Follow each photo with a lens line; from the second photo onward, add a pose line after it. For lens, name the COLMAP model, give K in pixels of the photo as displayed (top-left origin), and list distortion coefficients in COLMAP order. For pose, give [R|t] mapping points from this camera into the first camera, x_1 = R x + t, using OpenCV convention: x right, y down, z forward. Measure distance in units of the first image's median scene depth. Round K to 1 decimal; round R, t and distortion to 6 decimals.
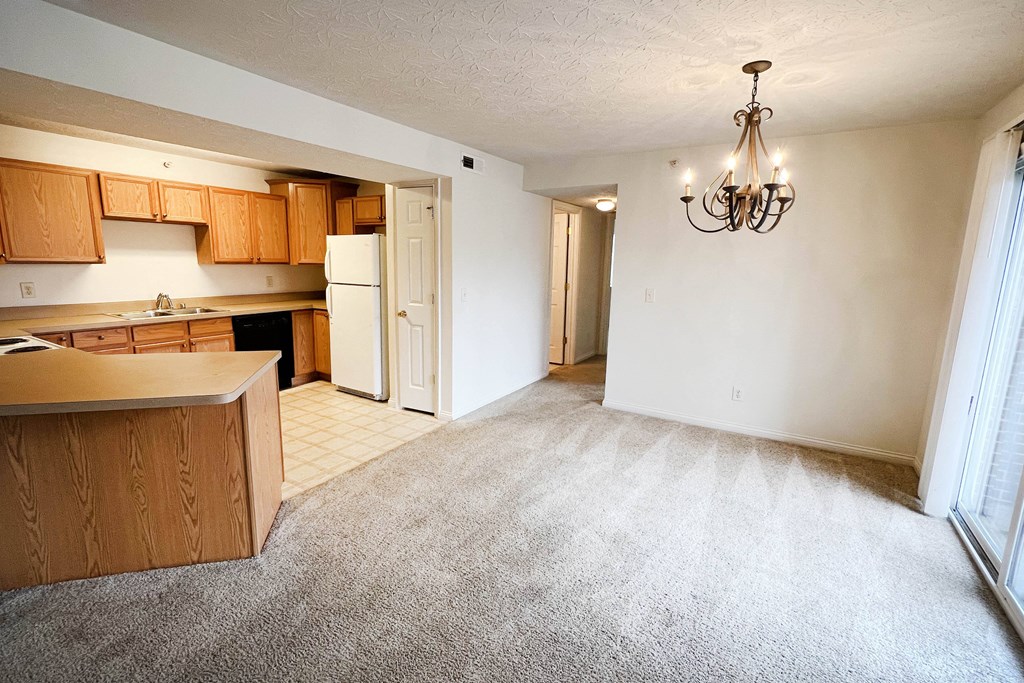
lens RADIAL K [[456.3, 0, 511.2], [0, 456.3, 338.6], [0, 0, 1]] dist [-0.001382, -0.000398]
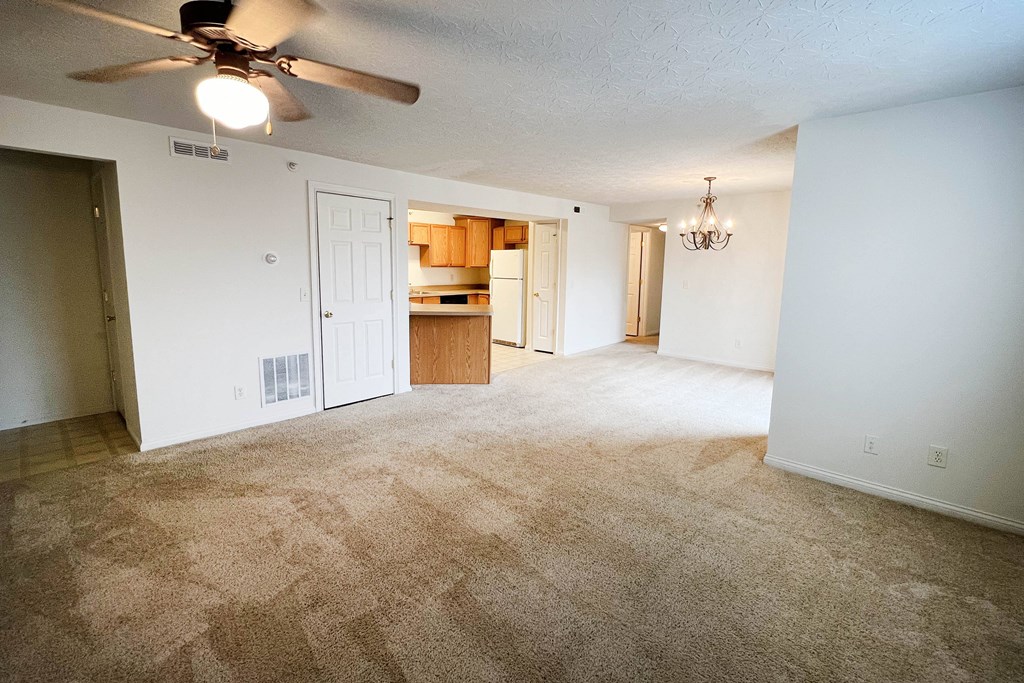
lens RADIAL K [[460.3, 0, 507.2], [0, 460.3, 324.7], [0, 0, 1]] dist [-0.007508, -0.000370]
pose [[0.977981, 0.019897, -0.207742, 0.020425], [-0.028533, 0.998845, -0.038659, 0.131299], [0.206733, 0.043735, 0.977419, -0.739778]]
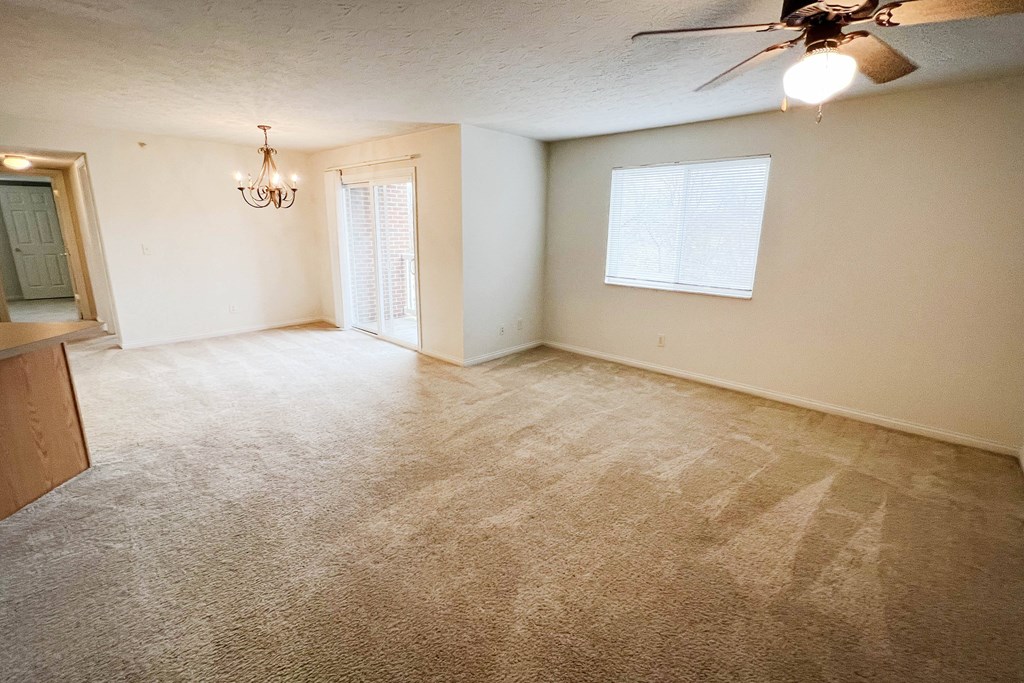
lens RADIAL K [[456.3, 0, 511.2], [0, 456.3, 338.6], [0, 0, 1]] dist [-0.001382, -0.000398]
pose [[0.192626, -0.251752, 0.948428, -0.754069], [0.160032, 0.961649, 0.222759, 0.023677], [-0.968135, 0.108870, 0.225527, -0.232913]]
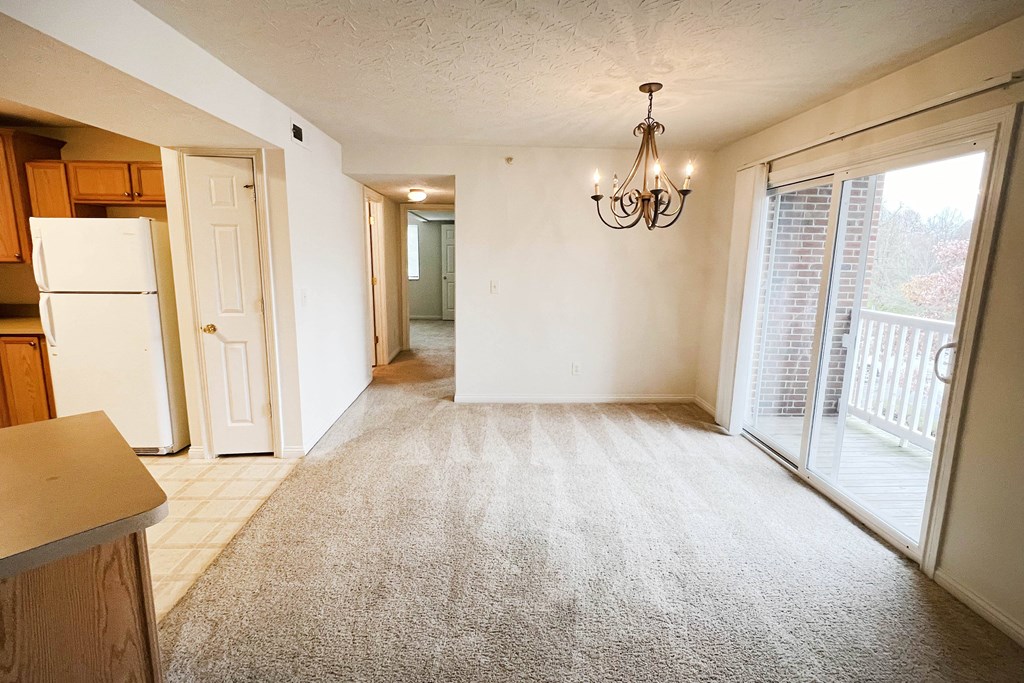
lens RADIAL K [[454.9, 0, 507.4], [0, 454.9, 328.0], [0, 0, 1]] dist [-0.000815, -0.000329]
pose [[0.831091, -0.099885, 0.547093, -0.240206], [0.100257, 0.994531, 0.029274, -0.029198], [-0.547025, 0.030521, 0.836560, 0.128836]]
